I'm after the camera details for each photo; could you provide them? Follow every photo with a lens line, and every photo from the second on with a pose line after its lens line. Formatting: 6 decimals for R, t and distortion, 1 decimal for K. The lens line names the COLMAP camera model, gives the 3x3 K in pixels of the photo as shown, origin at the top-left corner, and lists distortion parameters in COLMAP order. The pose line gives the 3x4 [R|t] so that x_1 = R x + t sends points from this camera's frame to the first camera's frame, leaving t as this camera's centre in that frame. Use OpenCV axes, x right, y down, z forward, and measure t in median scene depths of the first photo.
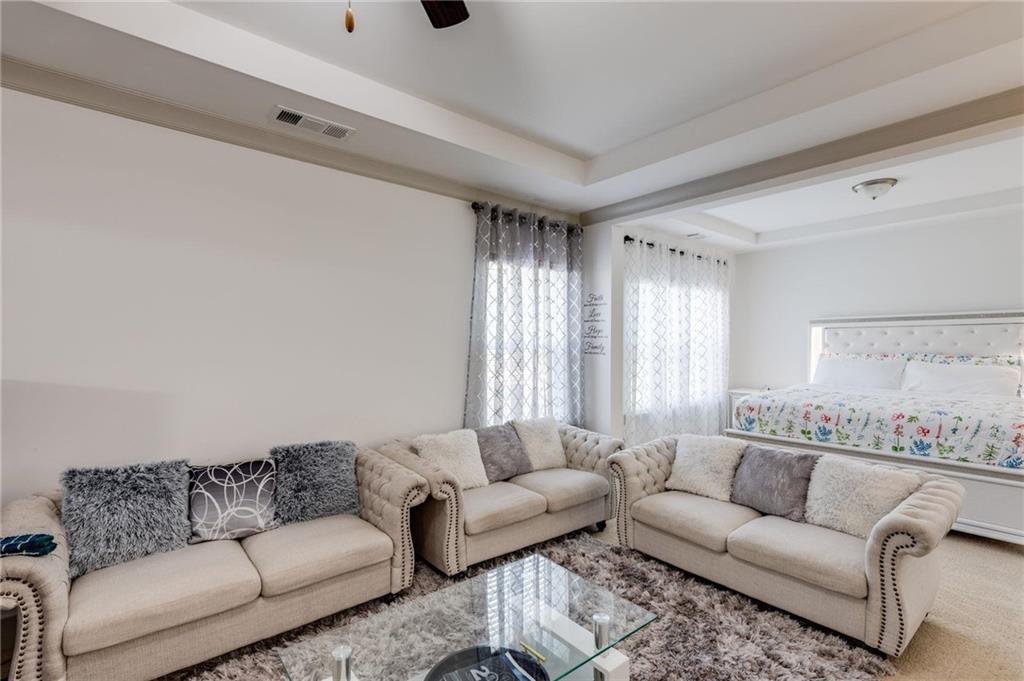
lens RADIAL K [[458.7, 0, 517.9], [0, 458.7, 359.1], [0, 0, 1]] dist [0.012118, -0.002492]
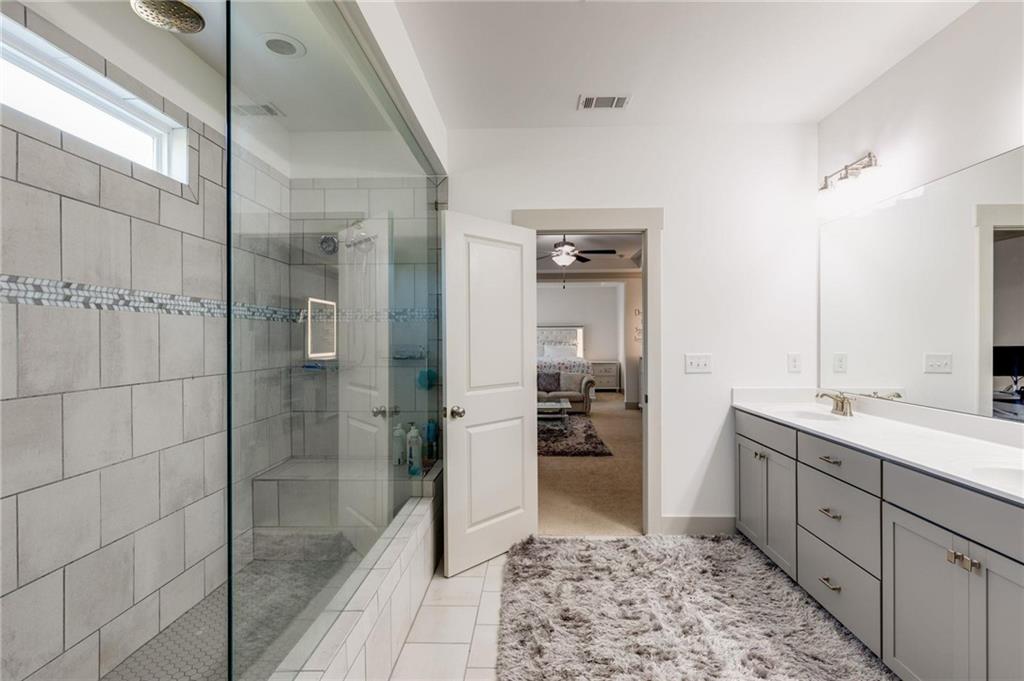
lens RADIAL K [[458.7, 0, 512.1], [0, 458.7, 340.9], [0, 0, 1]] dist [0.012118, -0.002492]
pose [[0.684527, -0.008676, 0.728936, -1.489361], [0.025485, 0.999603, -0.012035, 0.014295], [-0.728542, 0.026815, 0.684476, -0.755604]]
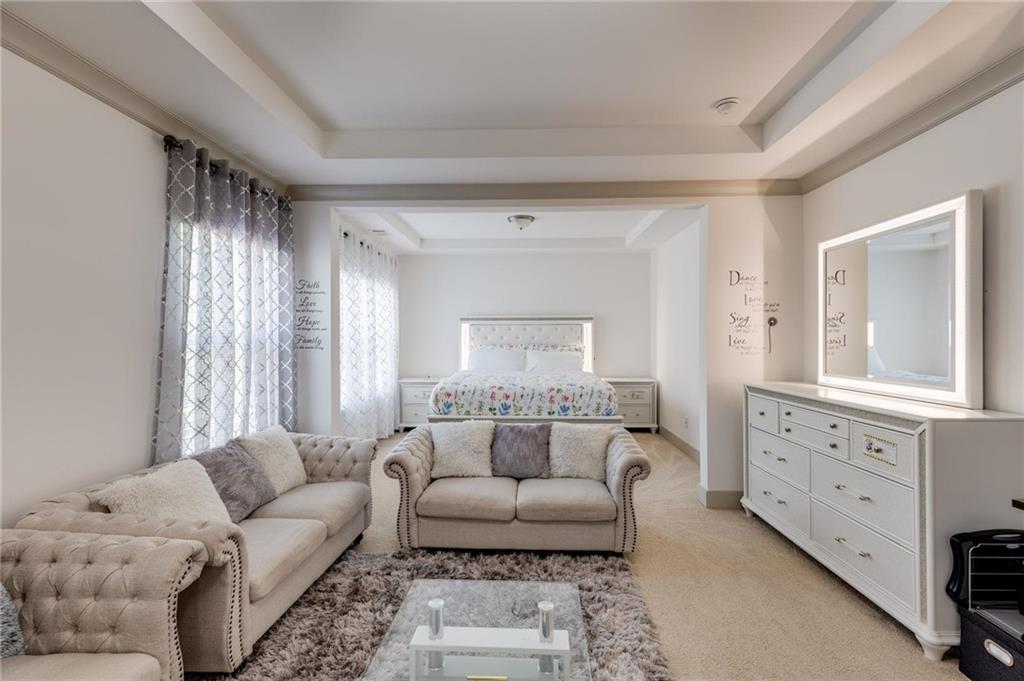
lens RADIAL K [[458.7, 0, 510.3], [0, 458.7, 340.7], [0, 0, 1]] dist [0.012118, -0.002492]
pose [[0.681387, -0.004690, 0.731908, -0.275621], [0.023118, 0.999618, -0.015116, -0.005038], [-0.731558, 0.027220, 0.681236, 0.153031]]
